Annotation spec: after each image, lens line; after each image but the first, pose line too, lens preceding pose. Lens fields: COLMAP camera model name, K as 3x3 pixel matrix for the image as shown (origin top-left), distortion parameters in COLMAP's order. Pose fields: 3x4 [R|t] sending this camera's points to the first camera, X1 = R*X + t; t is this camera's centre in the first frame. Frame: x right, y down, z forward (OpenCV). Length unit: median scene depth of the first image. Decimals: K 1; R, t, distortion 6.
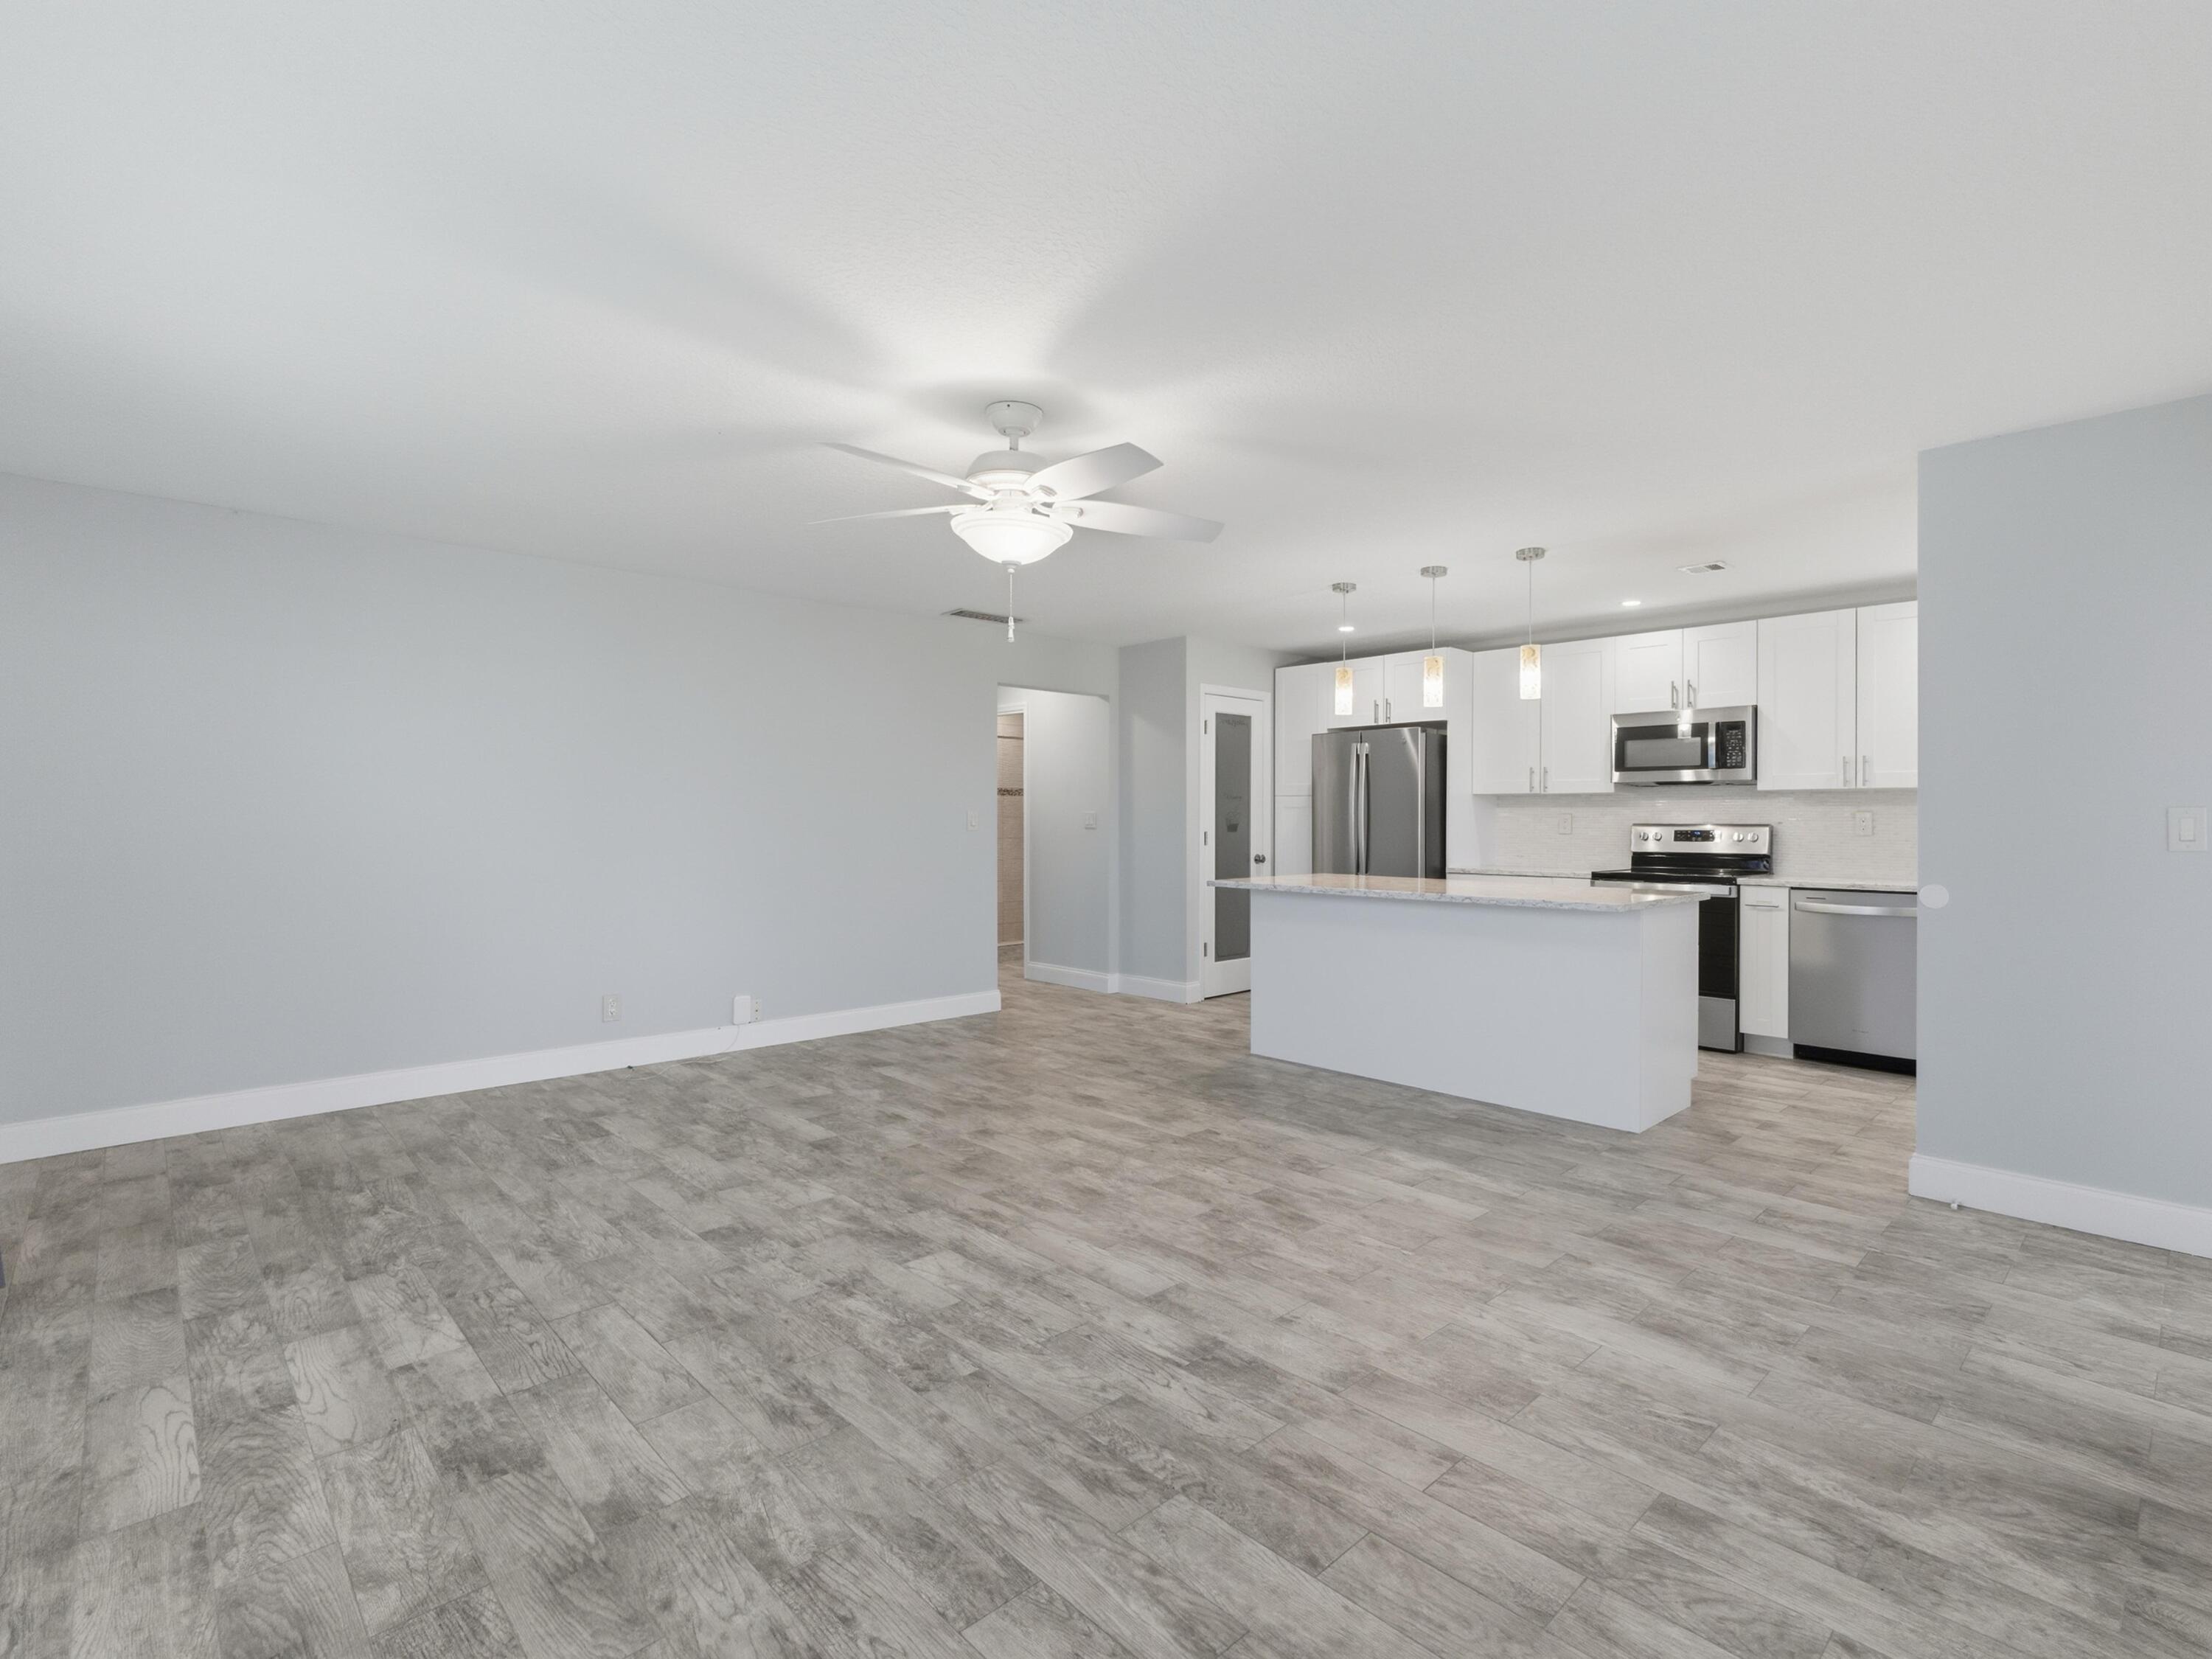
lens RADIAL K [[1059.4, 0, 1169.1], [0, 1059.4, 819.2], [0, 0, 1]] dist [-0.012536, 0.002157]
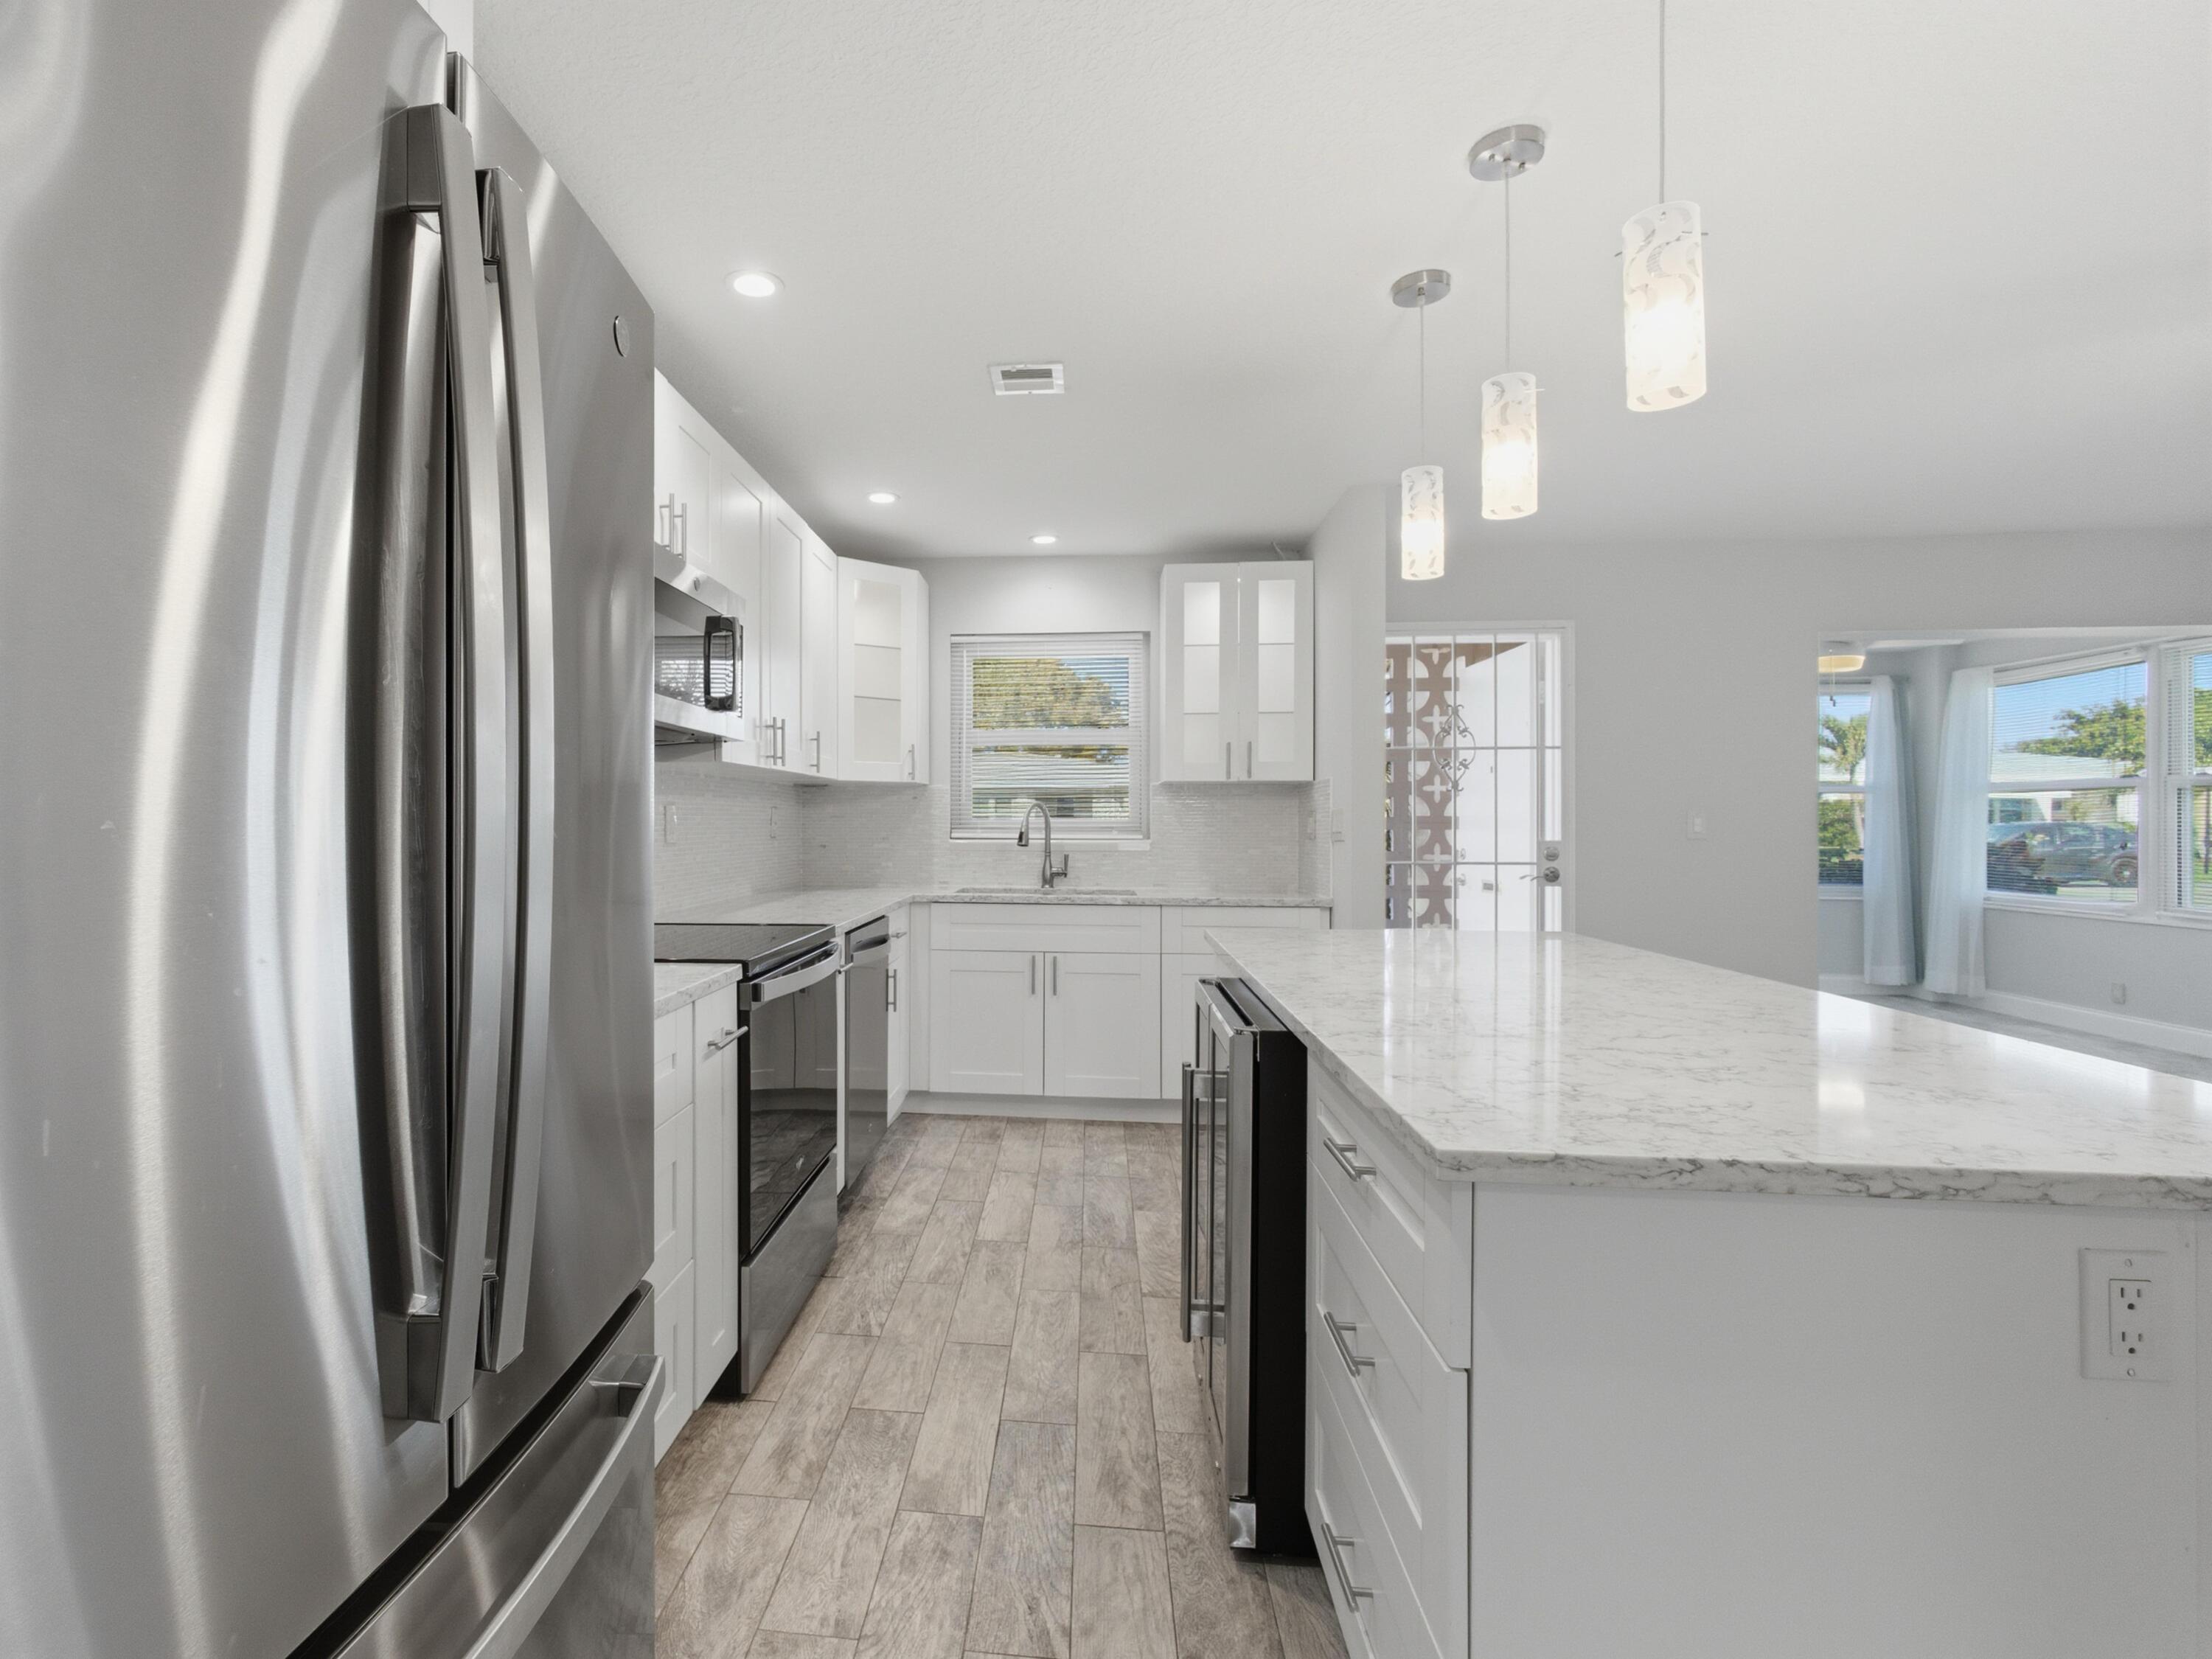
lens RADIAL K [[1071.0, 0, 968.9], [0, 1071.0, 819.2], [0, 0, 1]] dist [-0.015829, 0.015817]
pose [[-0.623733, -0.001427, 0.781636, 0.110510], [-0.000982, 0.999999, 0.001042, 0.000645], [-0.781637, -0.000117, -0.623734, 2.077042]]
